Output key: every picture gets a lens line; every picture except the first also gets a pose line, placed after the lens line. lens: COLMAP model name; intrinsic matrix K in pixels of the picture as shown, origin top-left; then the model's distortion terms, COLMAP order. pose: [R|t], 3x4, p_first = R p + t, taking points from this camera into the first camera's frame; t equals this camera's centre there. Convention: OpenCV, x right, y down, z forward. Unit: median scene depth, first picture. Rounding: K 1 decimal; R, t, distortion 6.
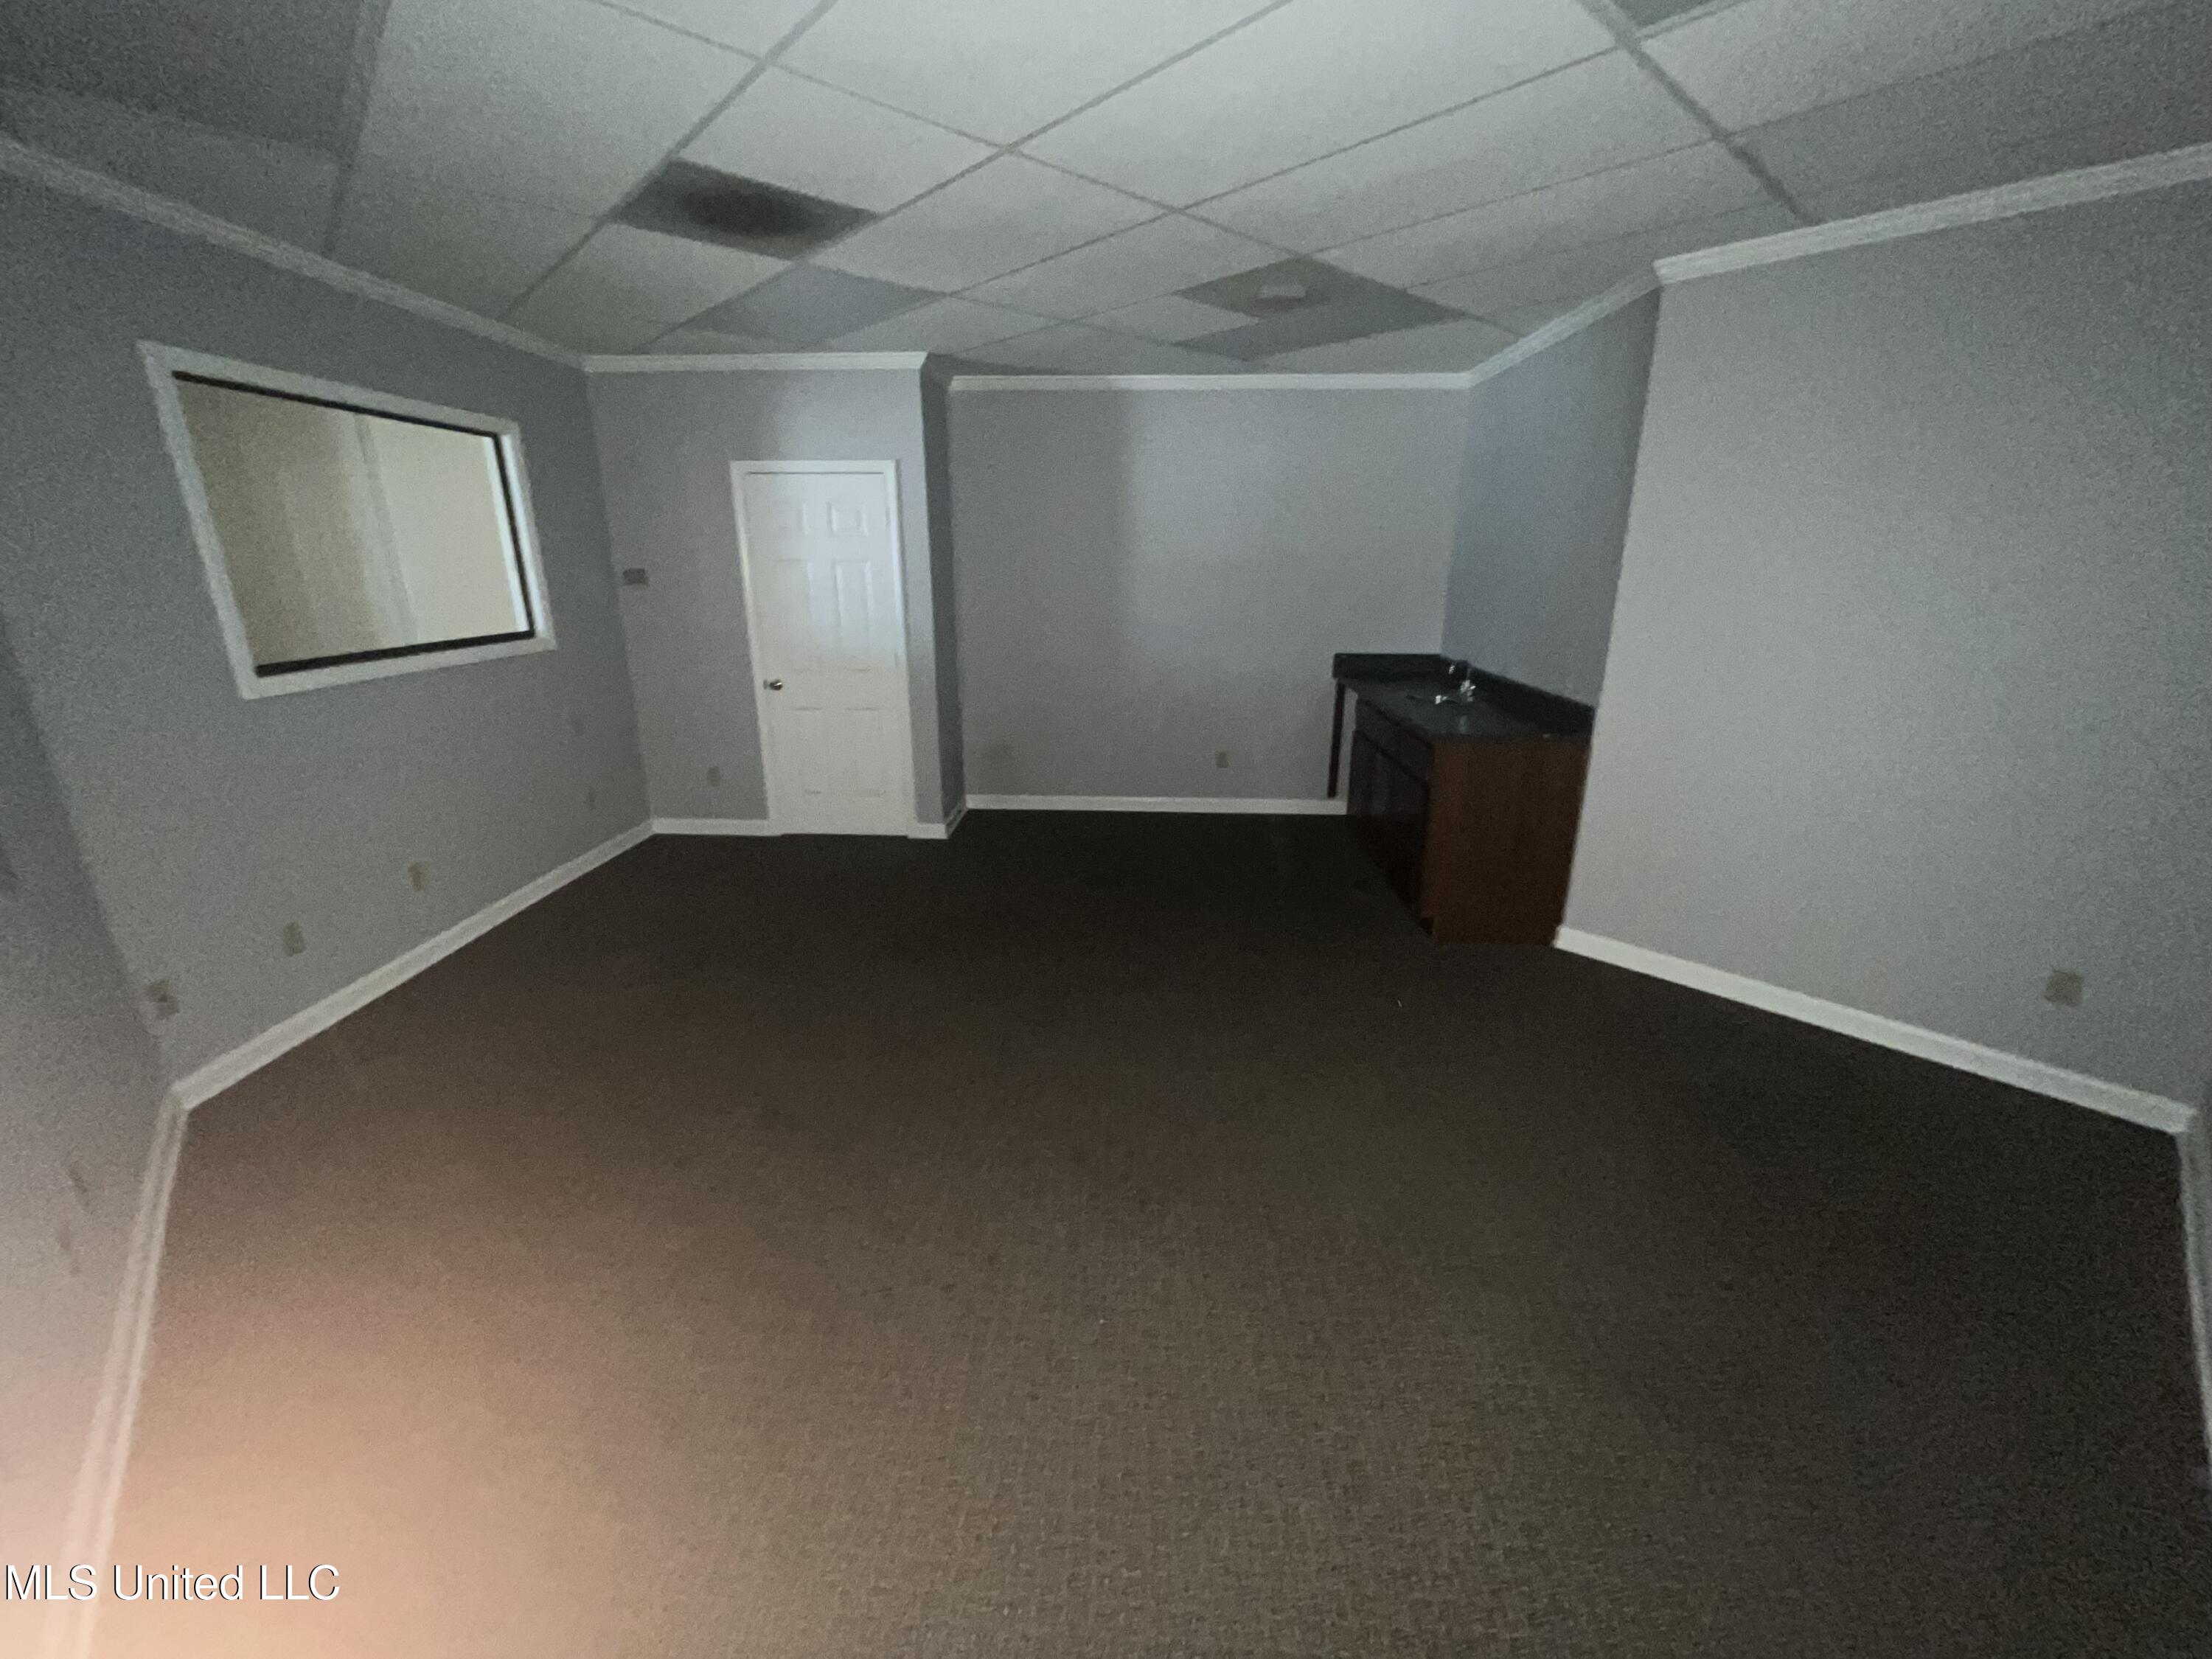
lens RADIAL K [[895.5, 0, 1103.5], [0, 895.5, 831.9], [0, 0, 1]] dist [-0.001734, -0.000315]
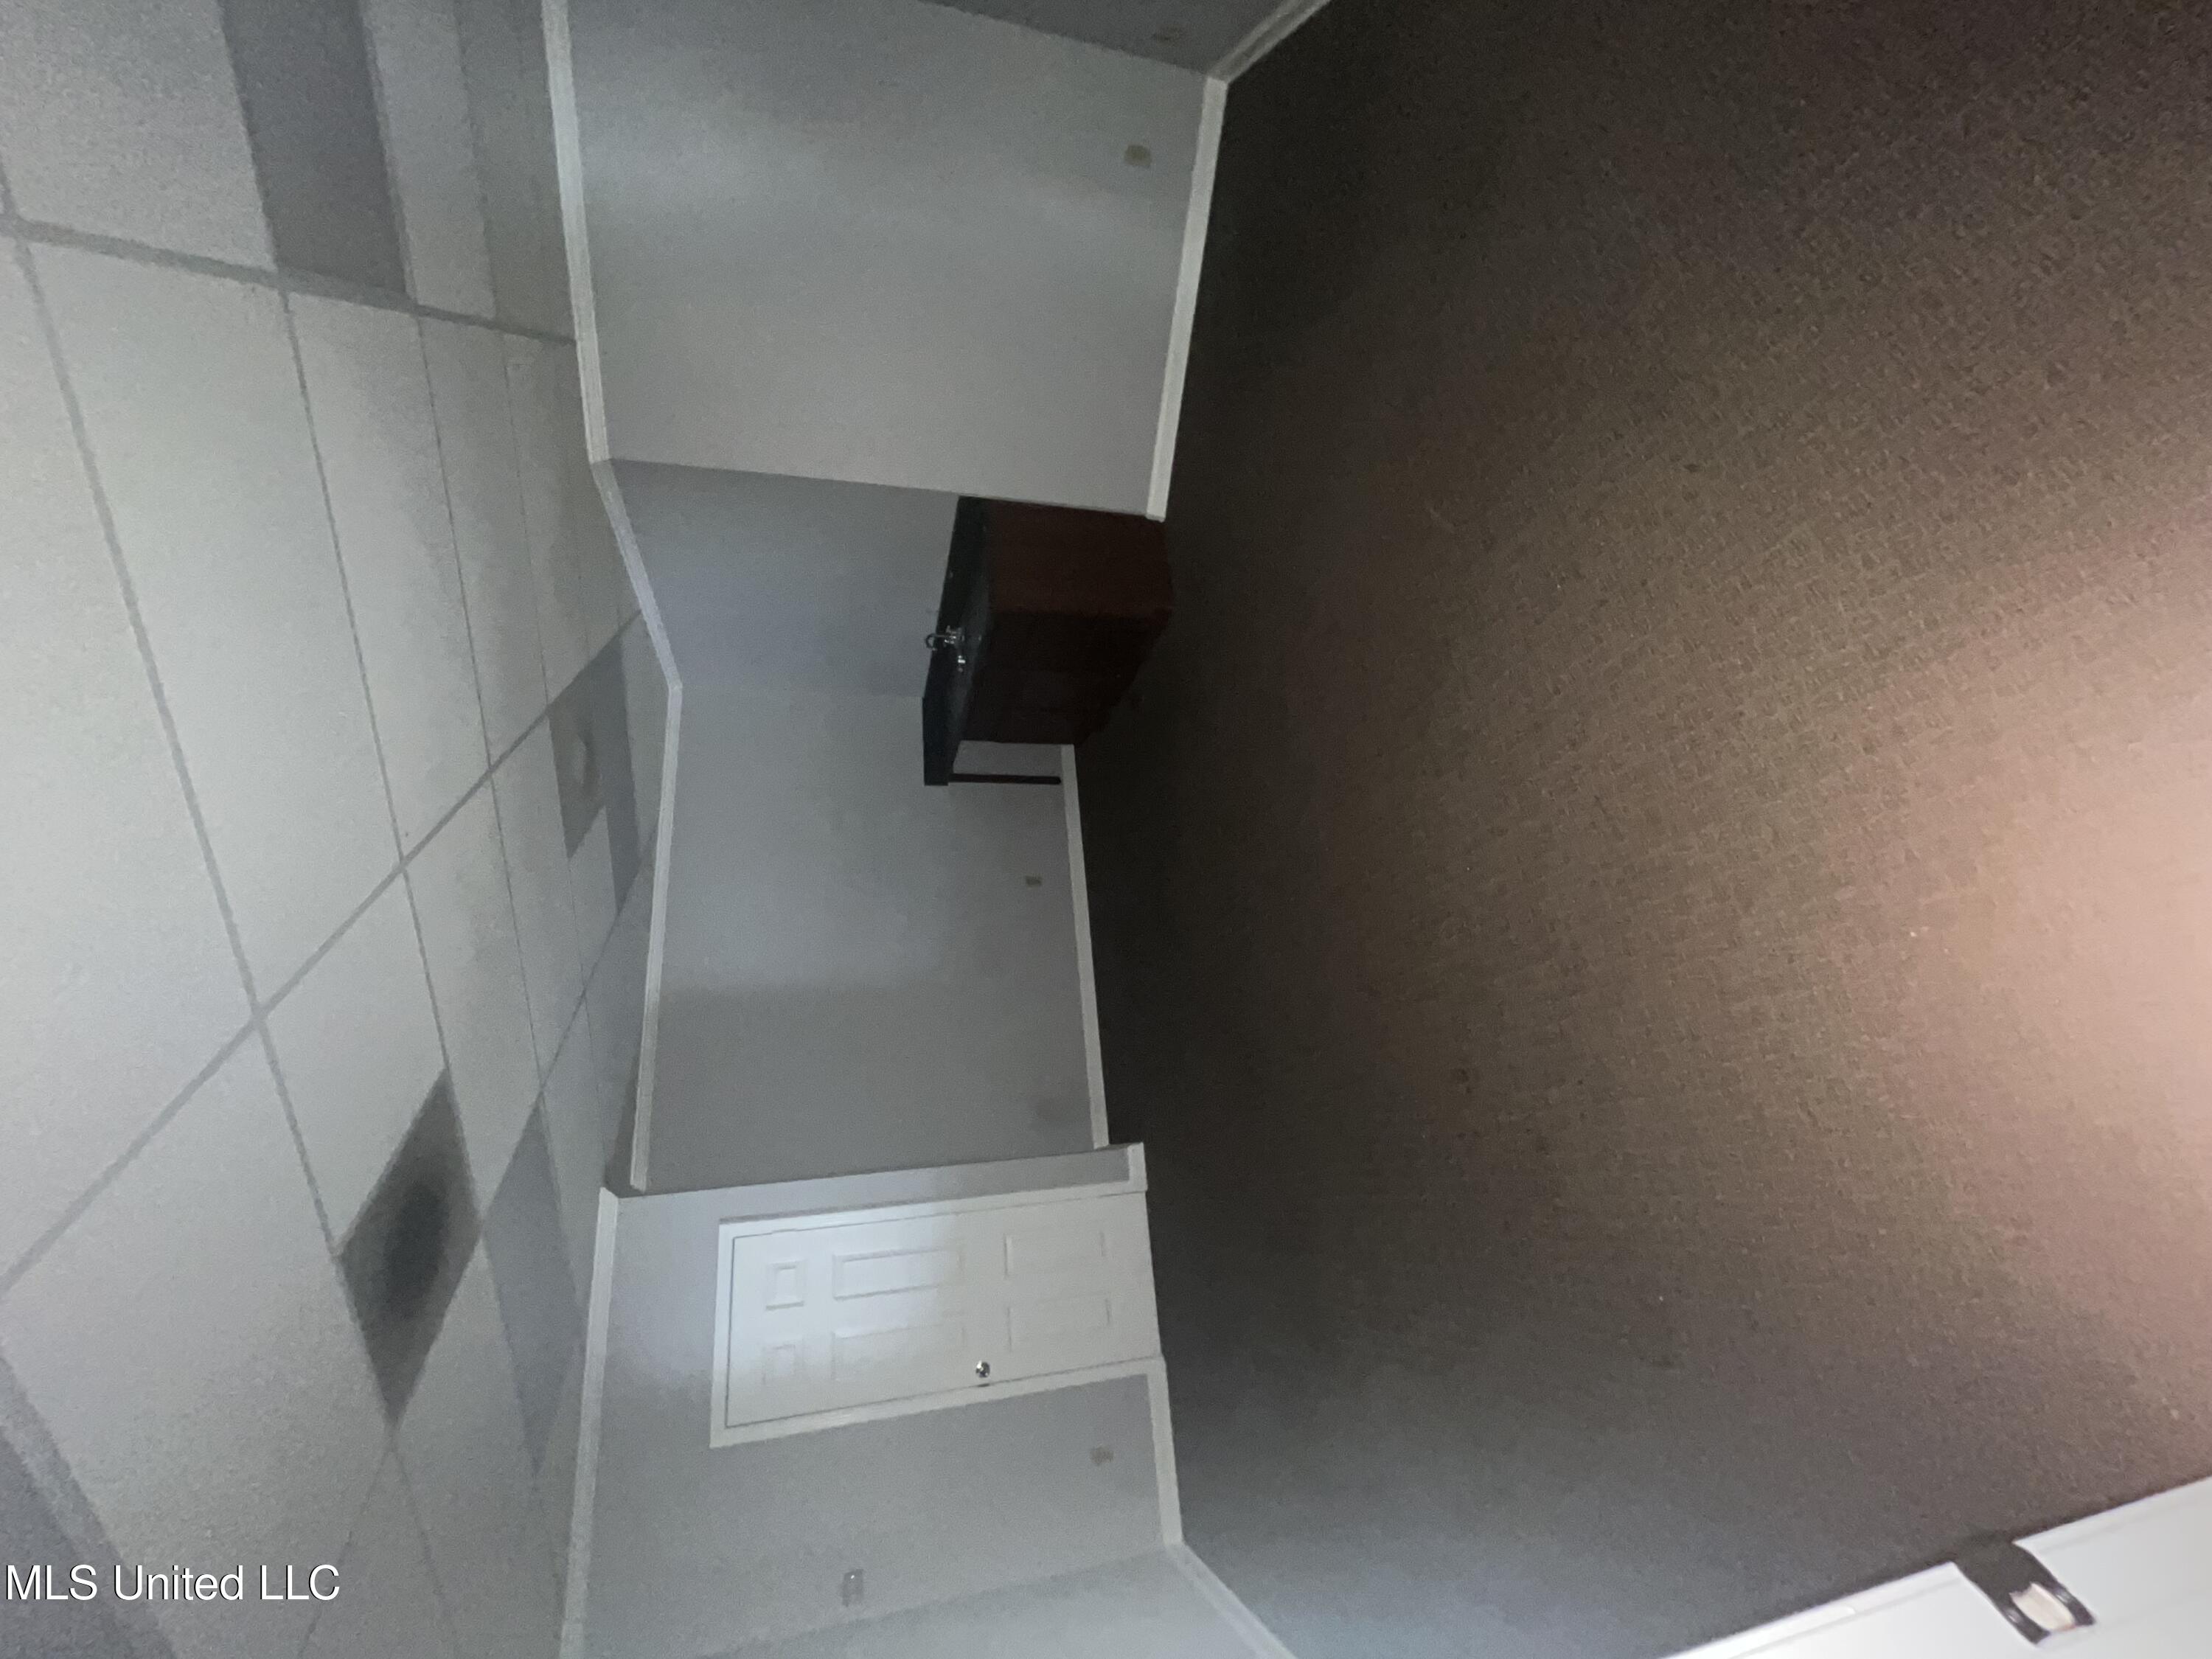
lens RADIAL K [[895.5, 0, 1103.5], [0, 895.5, 831.9], [0, 0, 1]] dist [-0.001734, -0.000315]
pose [[-0.106246, -0.920189, 0.376781, -0.268575], [0.993803, -0.110716, 0.009839, -0.007379], [0.032662, 0.375492, 0.926250, 0.057811]]
